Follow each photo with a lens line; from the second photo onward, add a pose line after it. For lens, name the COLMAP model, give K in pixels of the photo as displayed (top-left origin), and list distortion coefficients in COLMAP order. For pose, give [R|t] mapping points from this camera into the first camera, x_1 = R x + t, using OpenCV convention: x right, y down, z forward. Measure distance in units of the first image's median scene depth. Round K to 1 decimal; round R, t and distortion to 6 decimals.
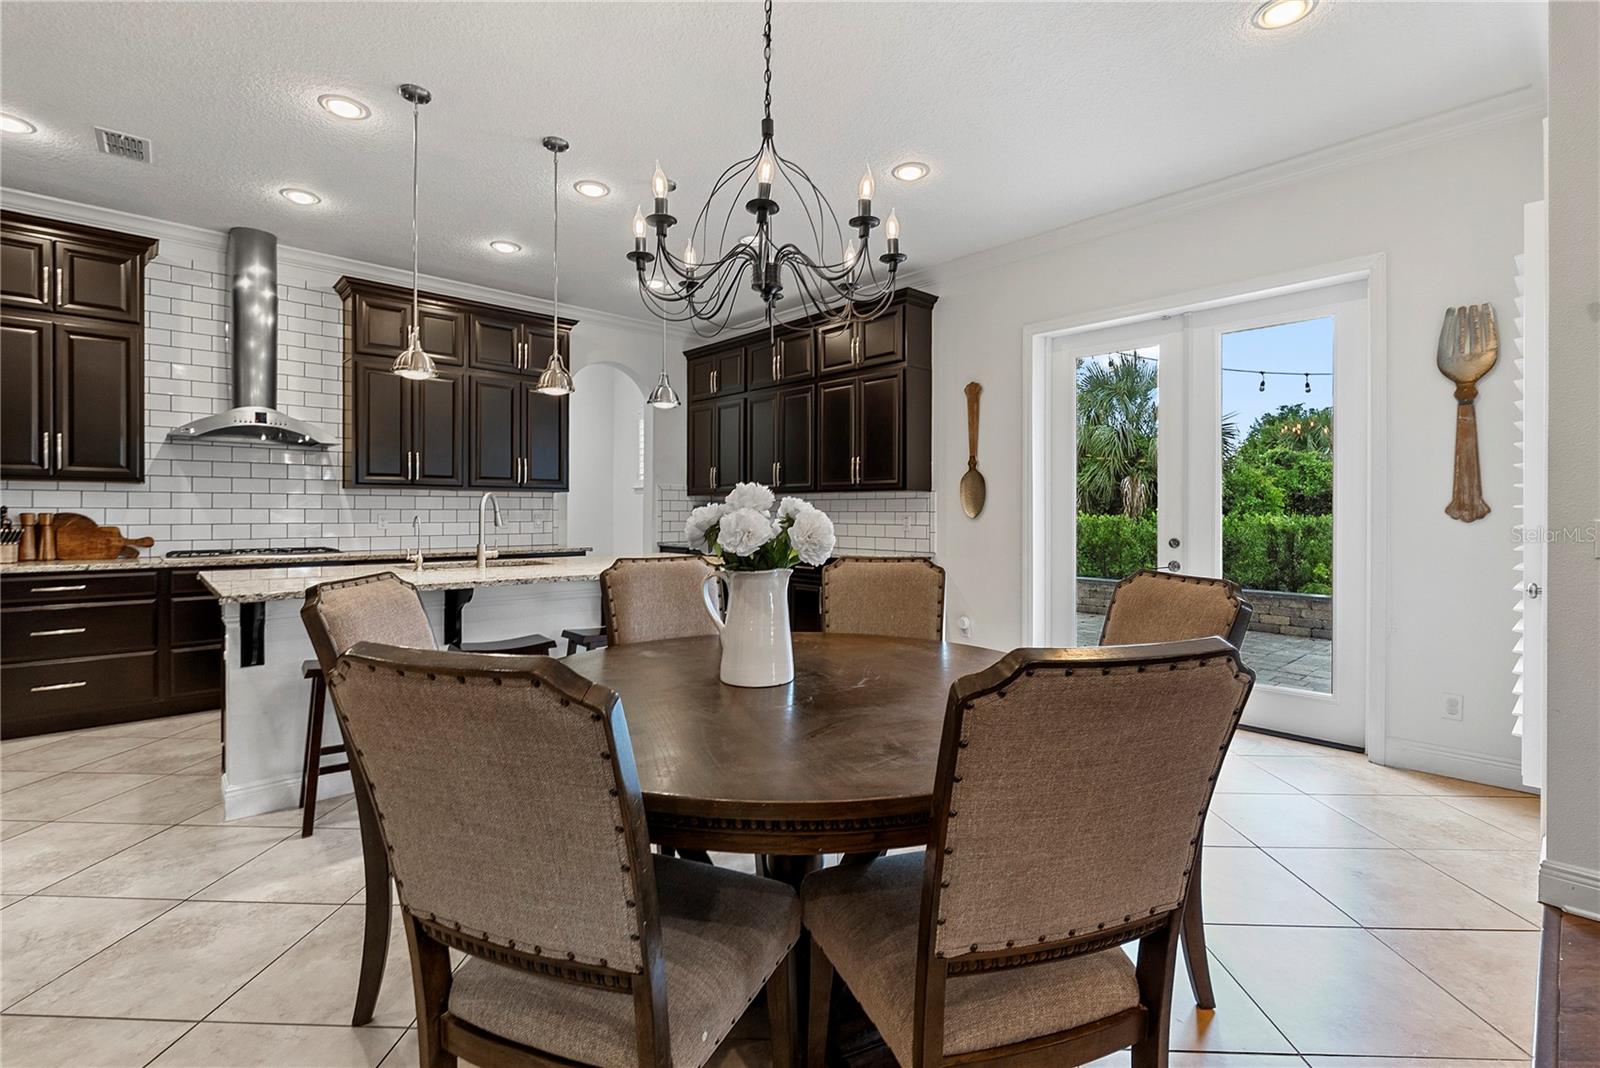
lens RADIAL K [[710.5, 0, 796.8], [0, 710.5, 514.8], [0, 0, 1]] dist [-0.001579, -0.000892]
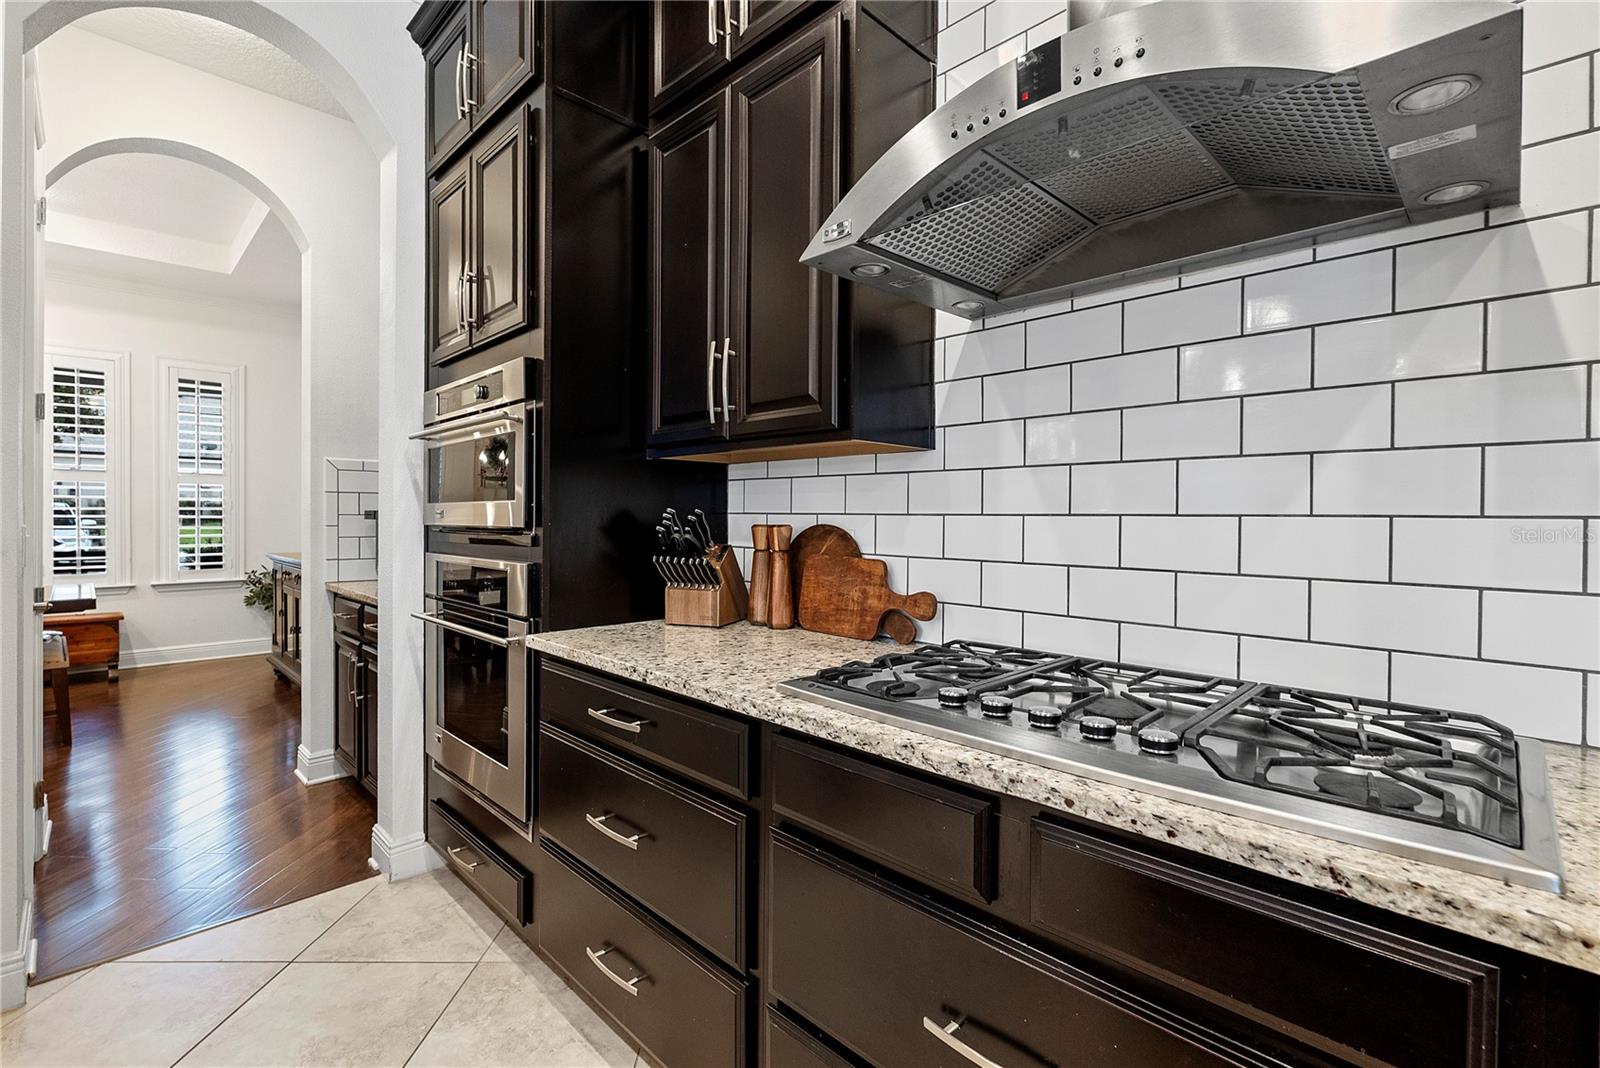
lens RADIAL K [[710.5, 0, 801.1], [0, 710.5, 520.8], [0, 0, 1]] dist [-0.001579, -0.000892]
pose [[0.034661, 0.004493, -0.999389, -0.521705], [-0.009789, 0.999943, 0.004156, -0.006314], [0.999351, 0.009639, 0.034704, 0.876379]]
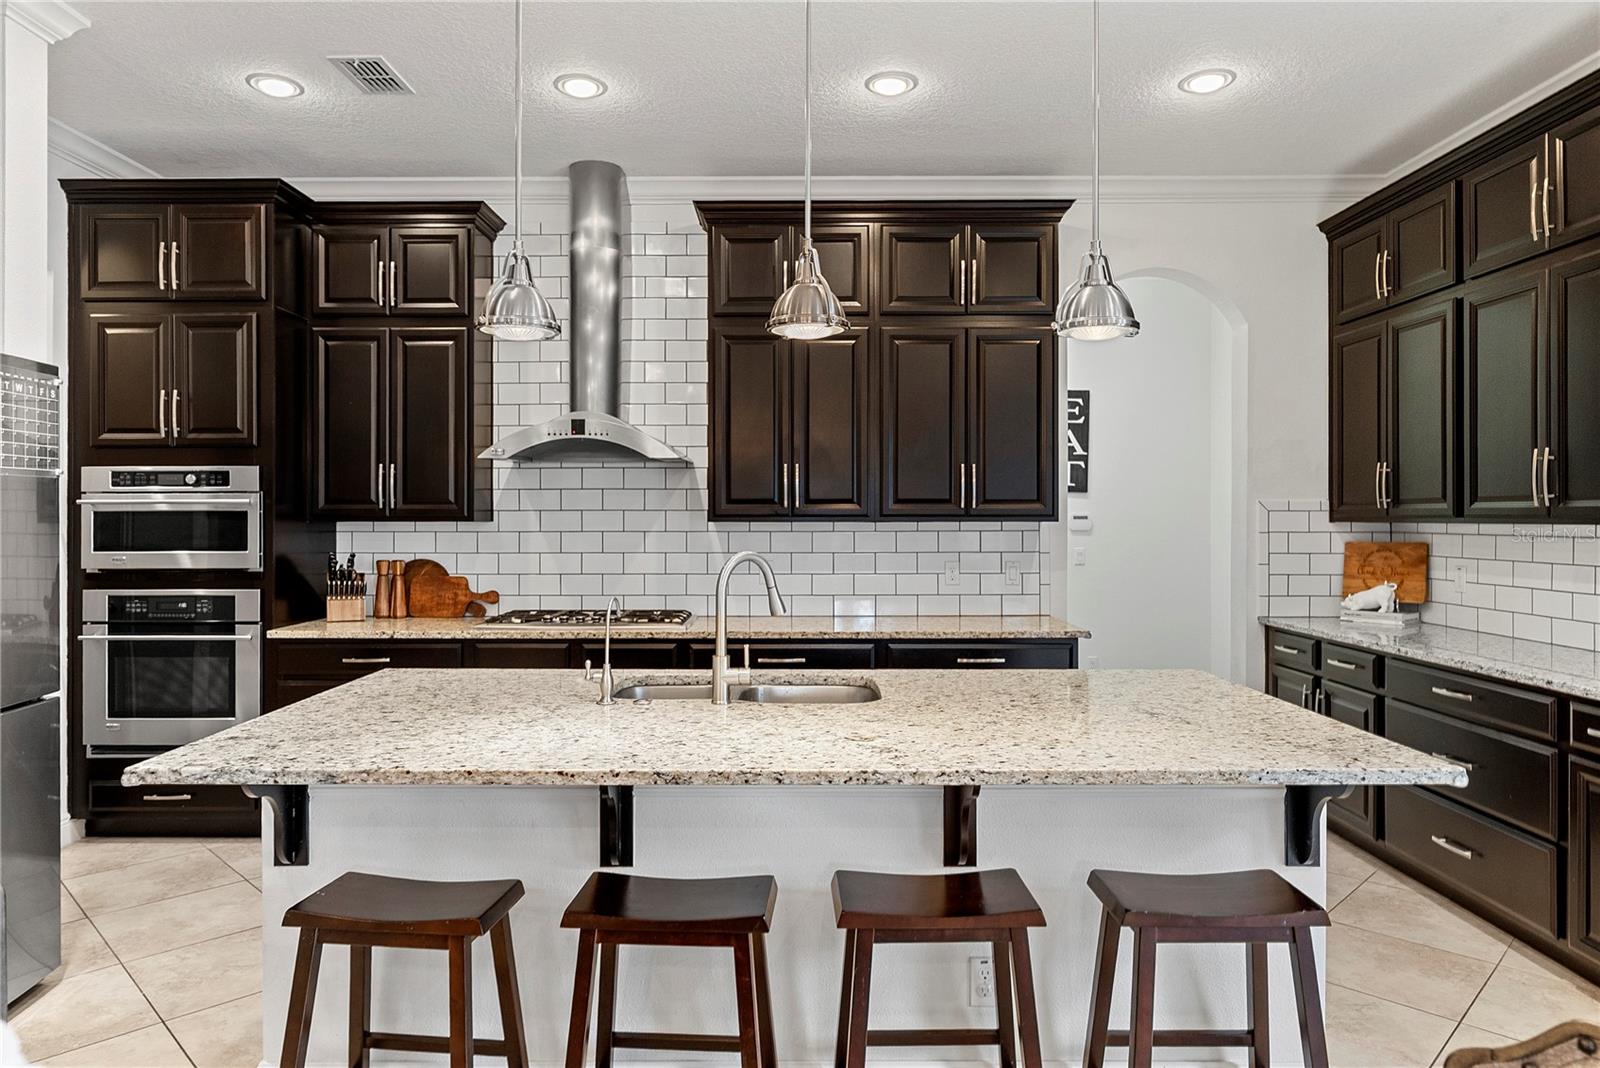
lens RADIAL K [[995.2, 0, 789.2], [0, 995.2, 510.1], [0, 0, 1]] dist [-0.005189, 0.002188]
pose [[0.731344, -0.007582, -0.681966, 0.056202], [-0.000569, 0.999931, -0.011727, -0.041641], [0.682008, 0.008965, 0.731289, 0.406672]]
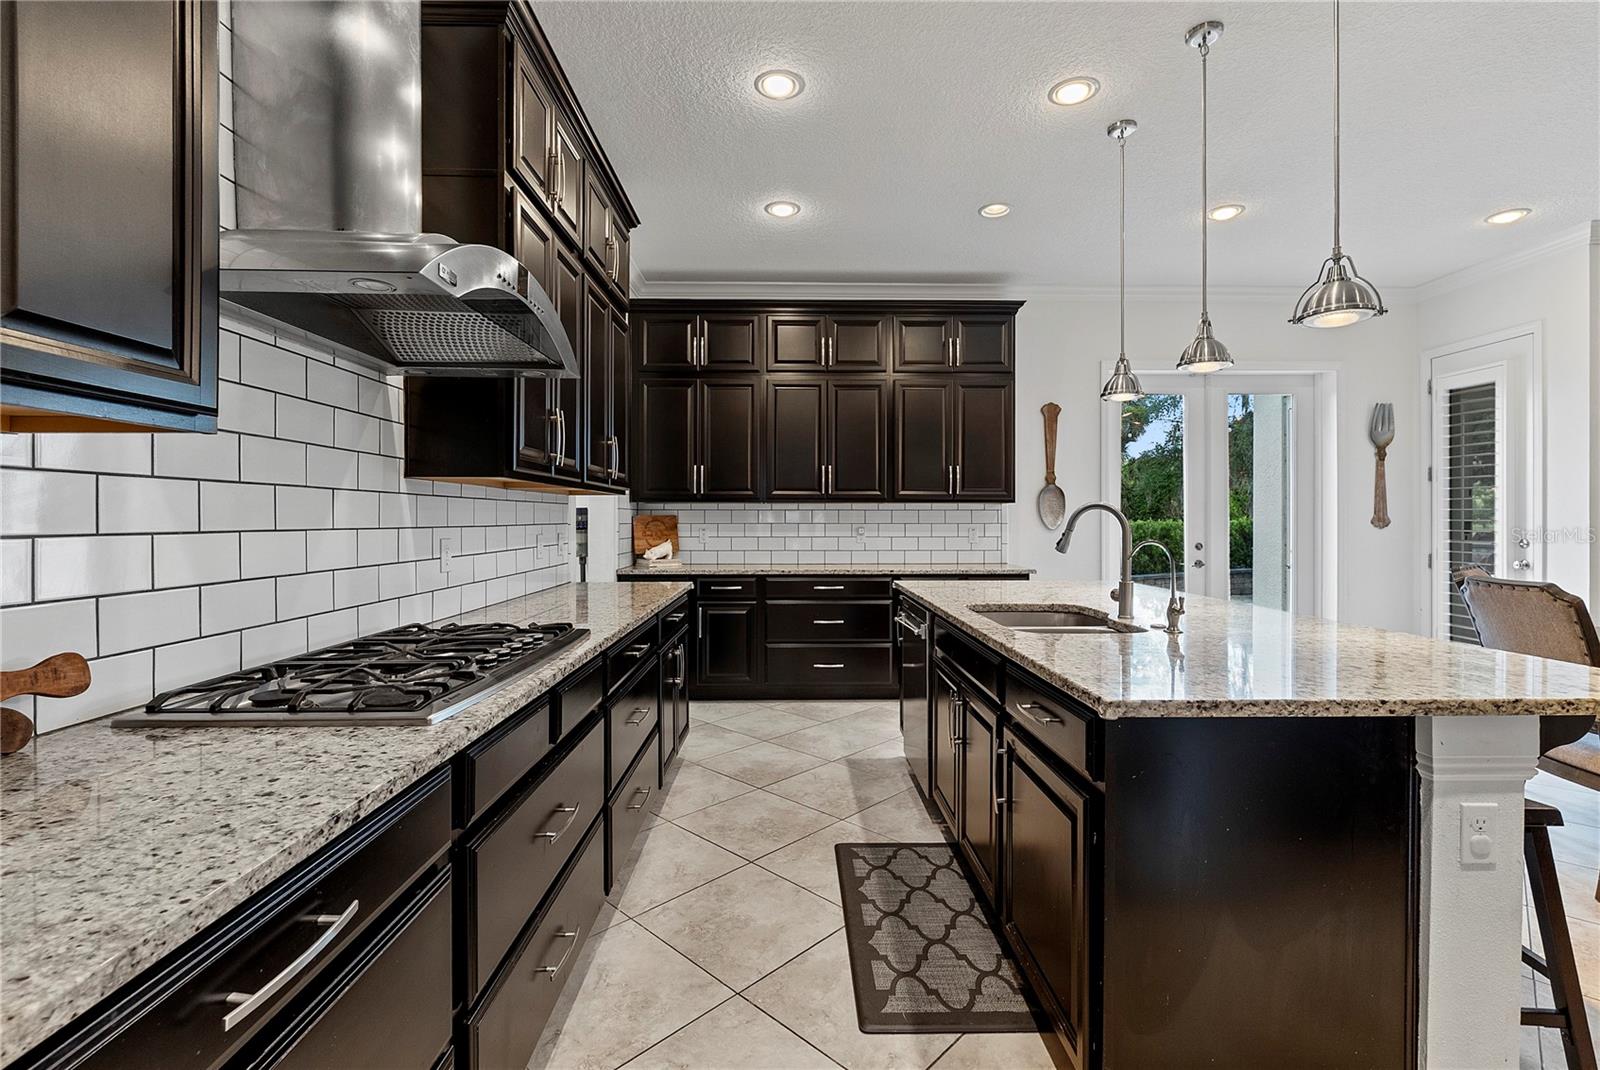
lens RADIAL K [[710.5, 0, 797.2], [0, 710.5, 517.5], [0, 0, 1]] dist [-0.001579, -0.000892]
pose [[0.674269, -0.001455, 0.738484, -0.880184], [0.006098, 0.999975, -0.003598, -0.012471], [-0.738460, 0.006930, 0.674261, 0.616435]]
